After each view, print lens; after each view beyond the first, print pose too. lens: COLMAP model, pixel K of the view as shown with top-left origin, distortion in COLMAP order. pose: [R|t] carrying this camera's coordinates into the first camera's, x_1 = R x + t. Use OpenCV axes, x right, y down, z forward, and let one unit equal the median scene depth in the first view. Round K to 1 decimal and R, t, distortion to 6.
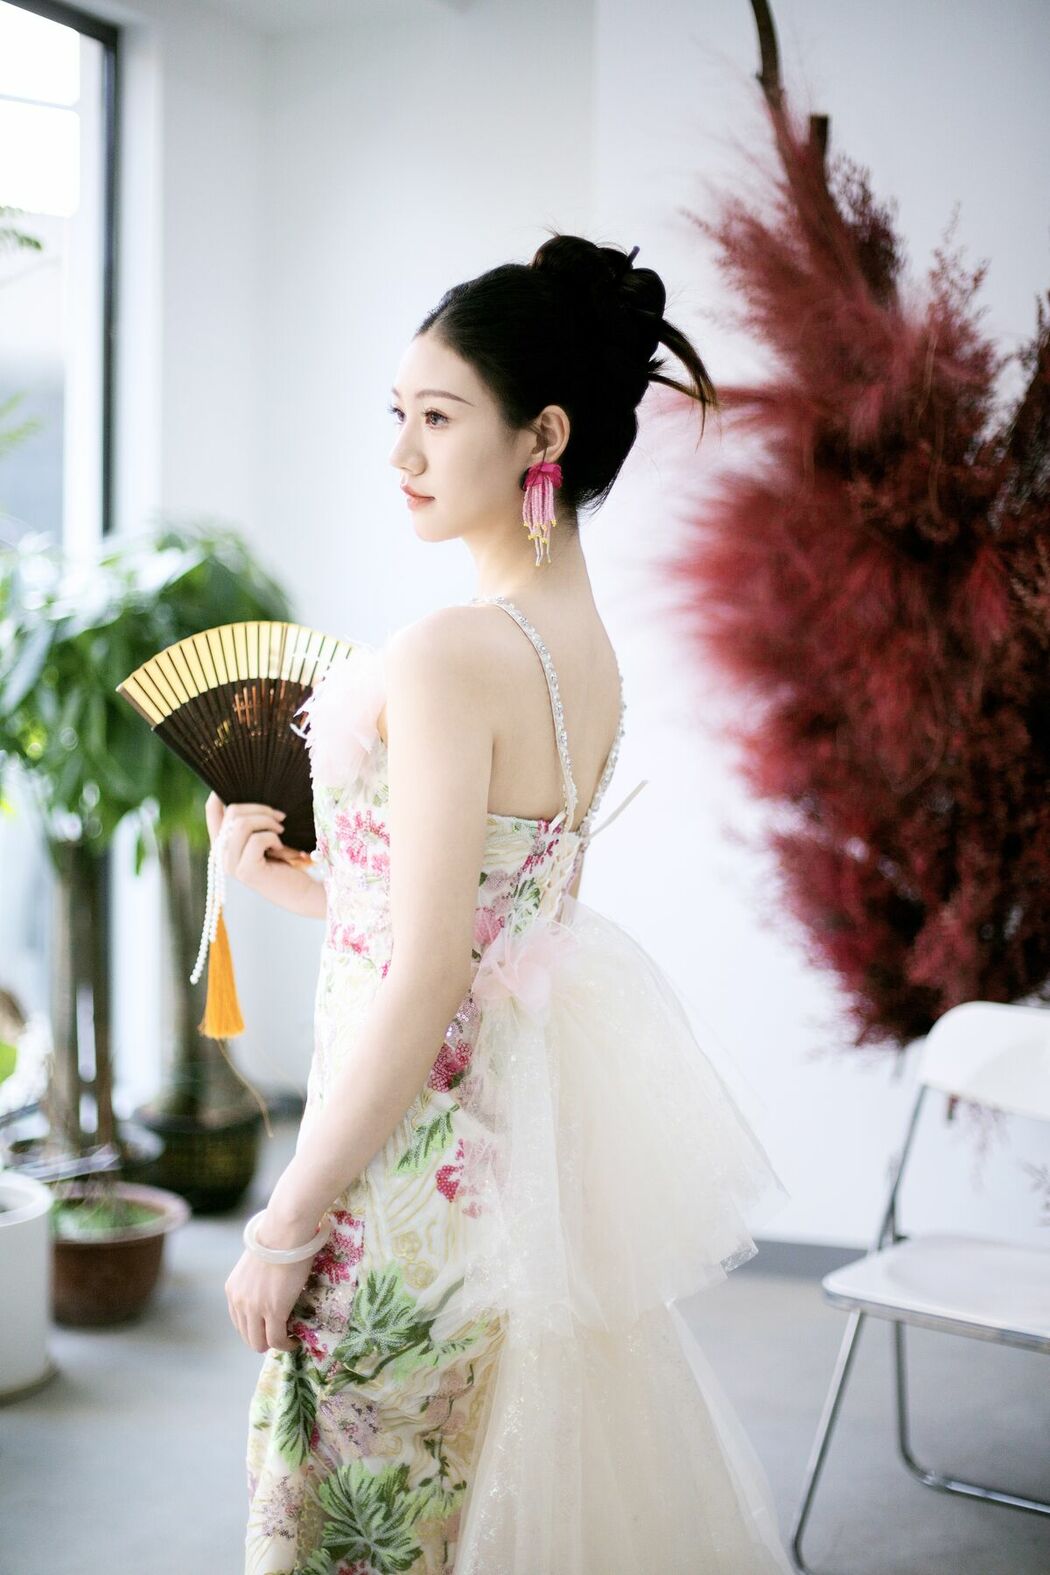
lens RADIAL K [[2305.8, 0, 530.1], [0, 2305.8, 781.4], [0, 0, 1]] dist [-0.137233, 0.000000]
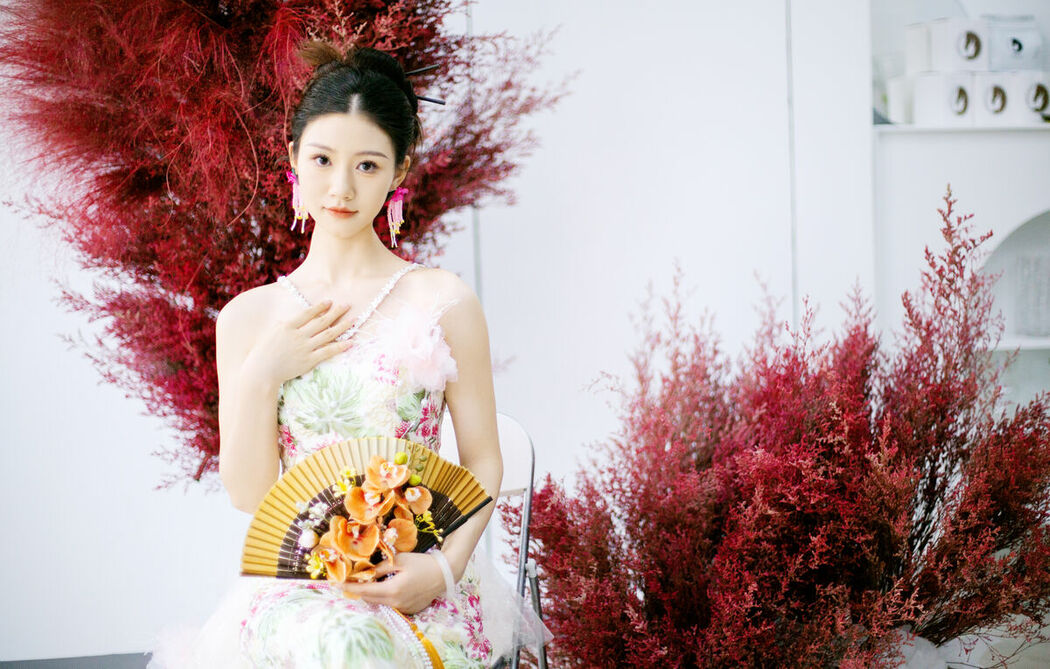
lens RADIAL K [[1620.6, 0, 543.3], [0, 1620.6, 326.0], [0, 0, 1]] dist [-0.129801, 0.000000]
pose [[0.920516, -0.094657, 0.379064, 0.002355], [0.097531, 0.995164, 0.011662, 0.056309], [-0.378335, 0.026236, 0.925297, 0.218461]]
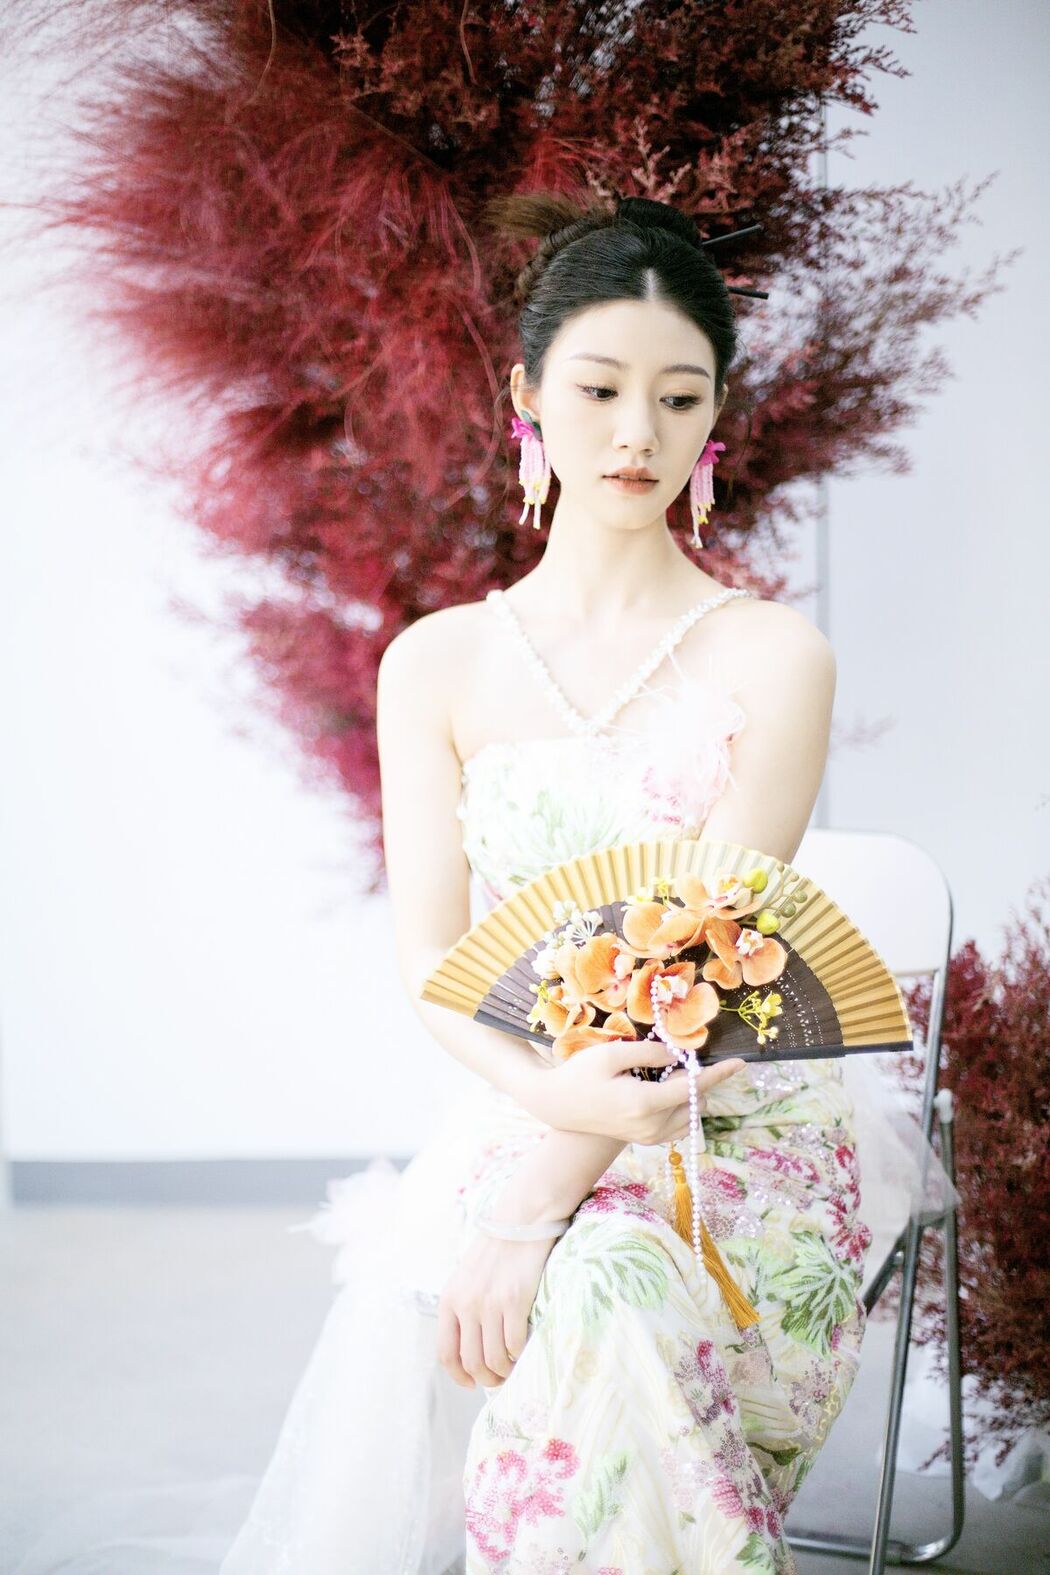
lens RADIAL K [[2305.8, 0, 517.7], [0, 2305.8, 781.2], [0, 0, 1]] dist [-0.137233, 0.000000]
pose [[0.965172, -0.086887, 0.246768, 0.010798], [0.069695, 0.994547, 0.077588, 0.031992], [-0.252163, -0.057687, 0.965964, 0.341931]]
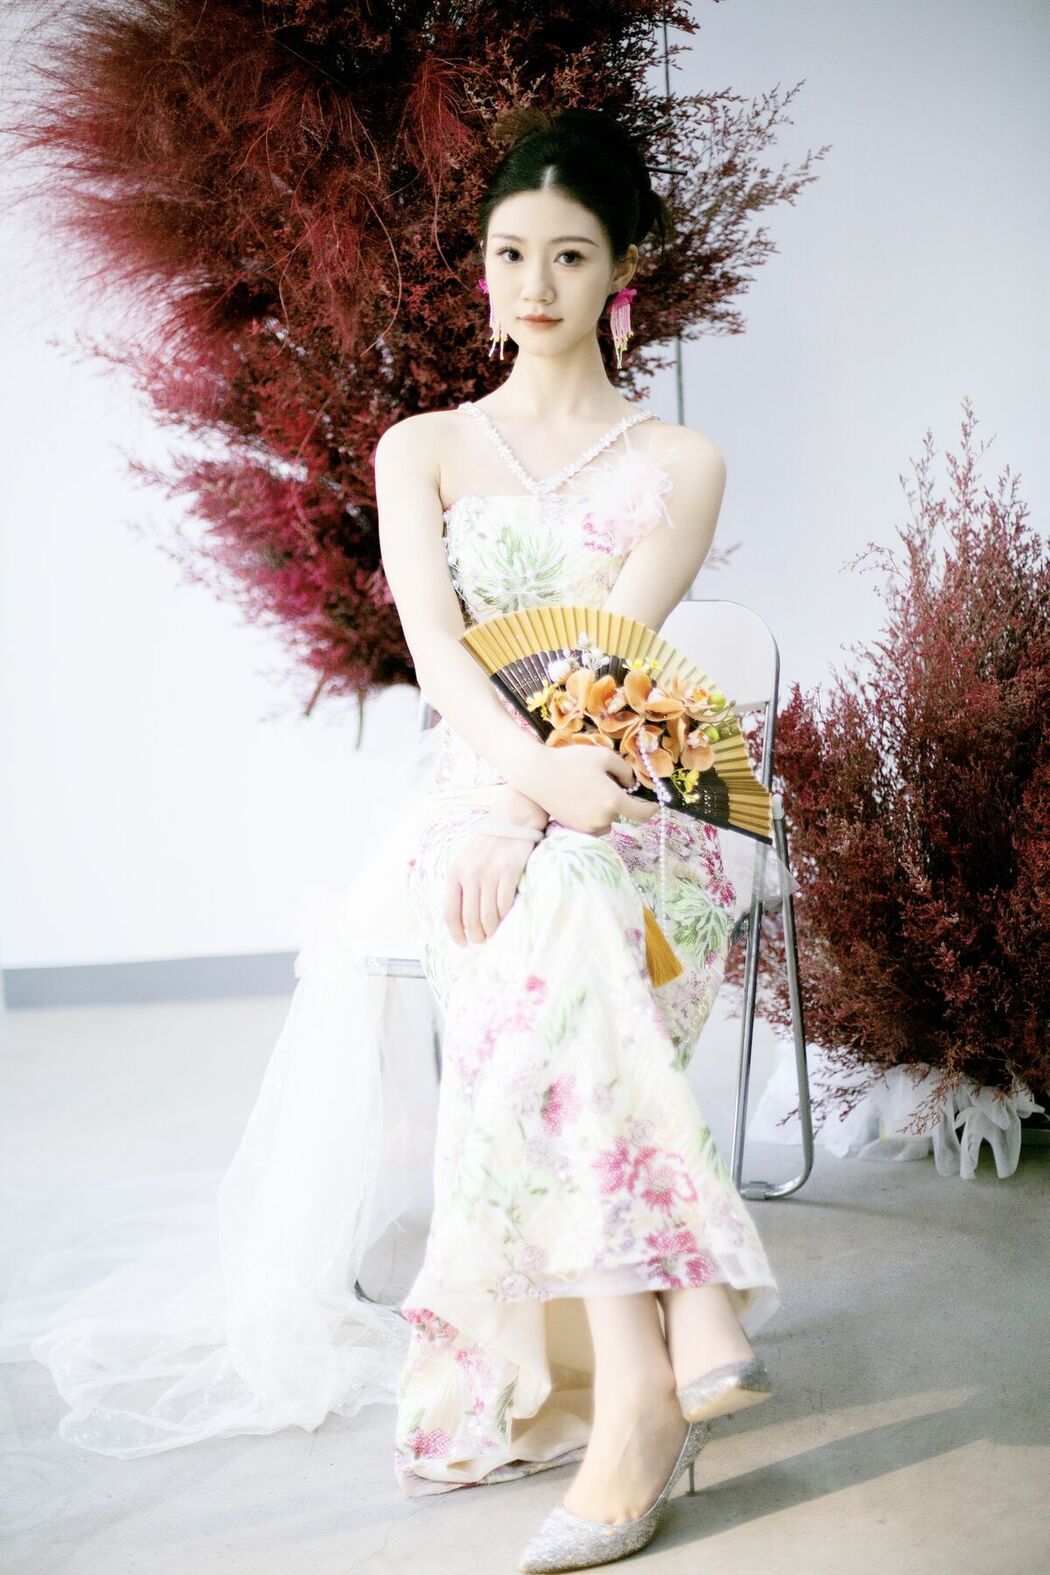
lens RADIAL K [[2305.8, 0, 531.1], [0, 2305.8, 786.2], [0, 0, 1]] dist [-0.137233, 0.000000]
pose [[0.949048, -0.130912, 0.286653, -0.035935], [0.107504, 0.989559, 0.095998, 0.082381], [-0.296227, -0.060291, 0.953213, 0.183910]]
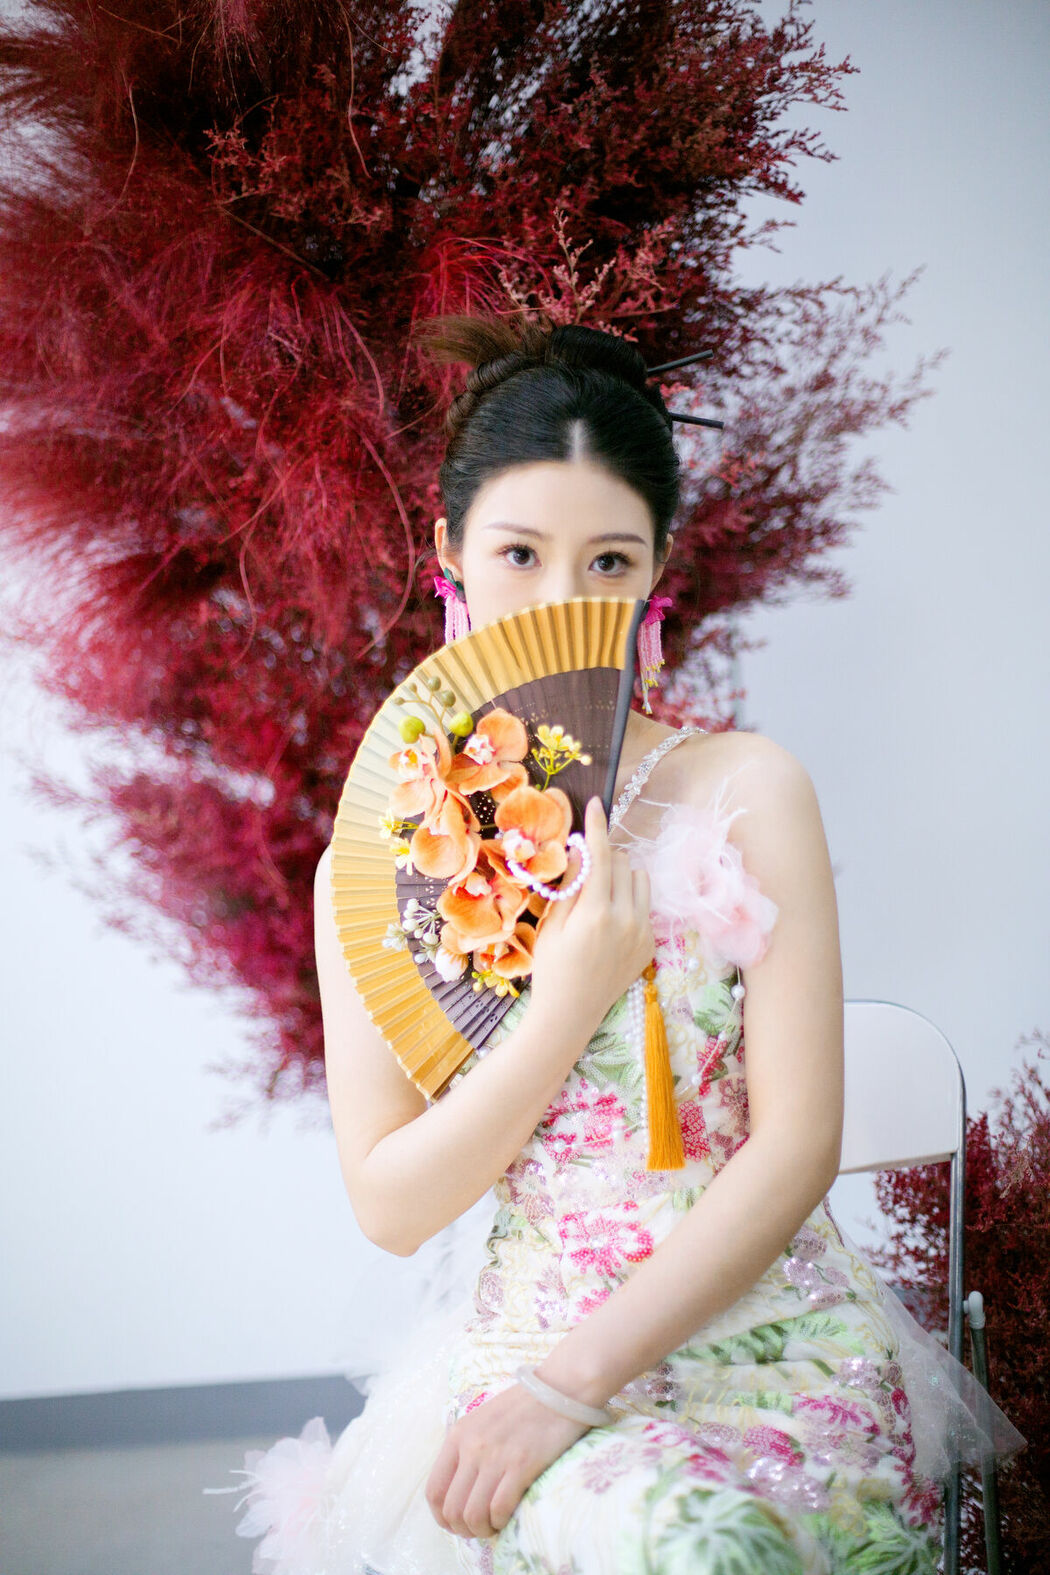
lens RADIAL K [[2305.8, 0, 528.1], [0, 2305.8, 776.9], [0, 0, 1]] dist [-0.137233, 0.000000]
pose [[0.936893, -0.121507, 0.327822, 0.007158], [0.122720, 0.992295, 0.017068, 0.028630], [-0.327370, 0.024239, 0.944585, 0.427064]]
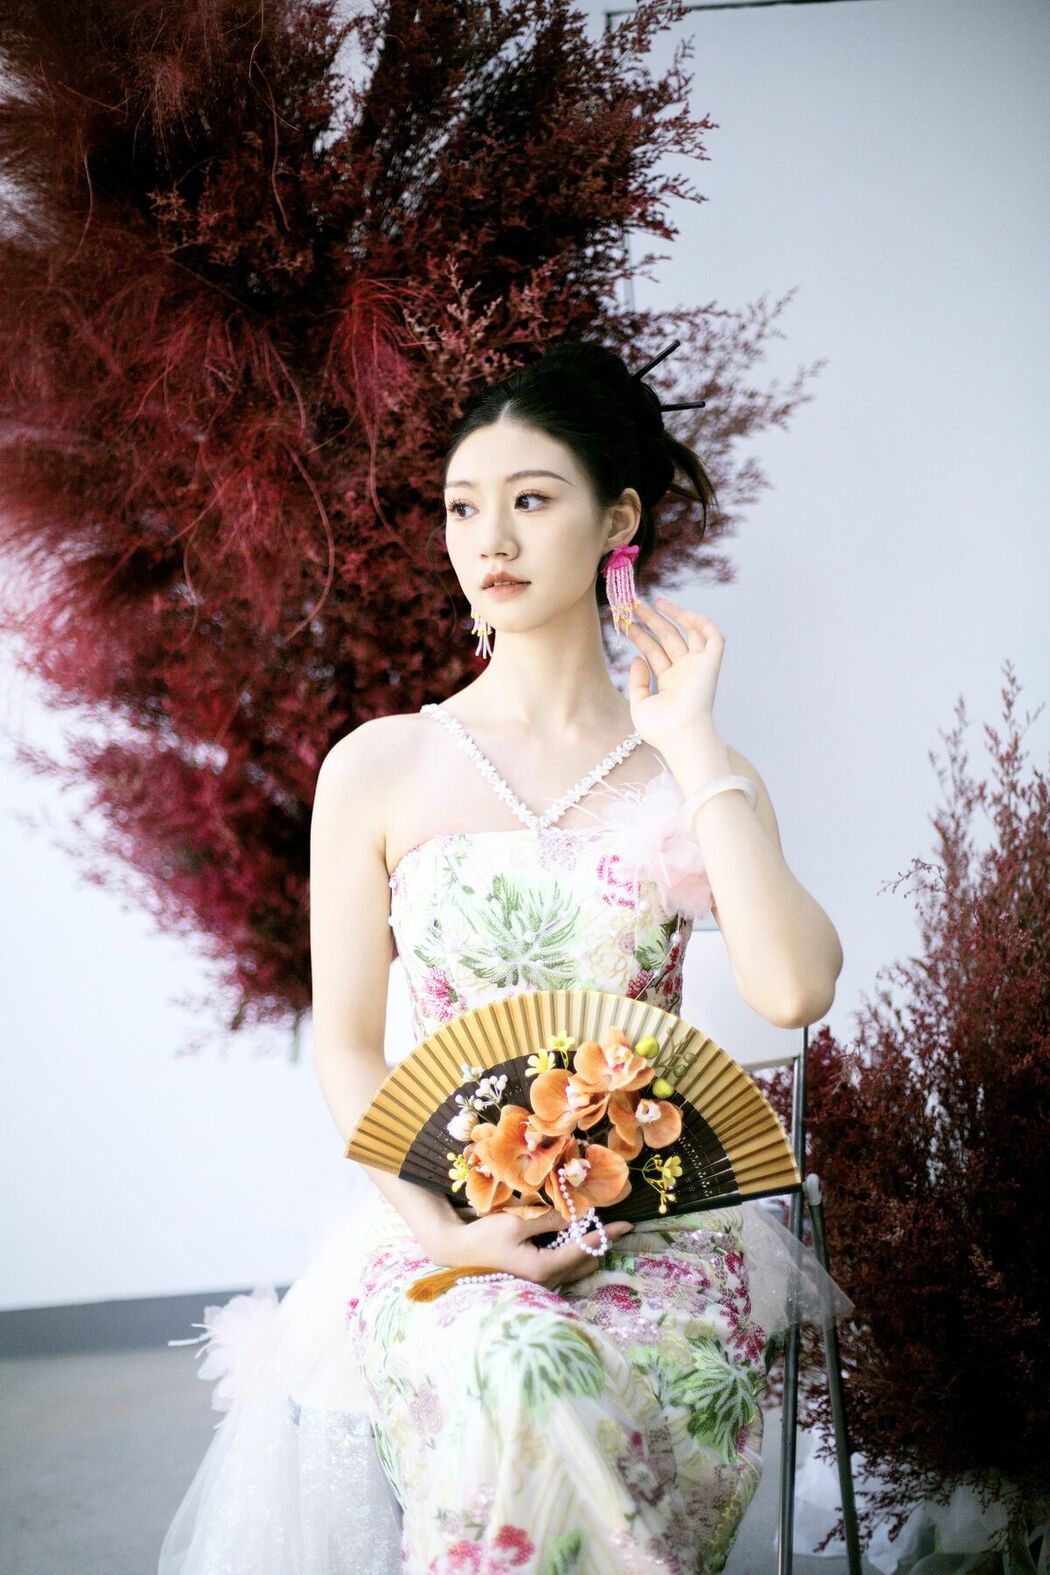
lens RADIAL K [[2305.8, 0, 525.6], [0, 2305.8, 772.6], [0, 0, 1]] dist [-0.137233, 0.000000]
pose [[0.937762, -0.134328, 0.320247, 0.004804], [0.133301, 0.990754, 0.025237, 0.033980], [-0.320676, 0.019023, 0.946998, 0.326715]]
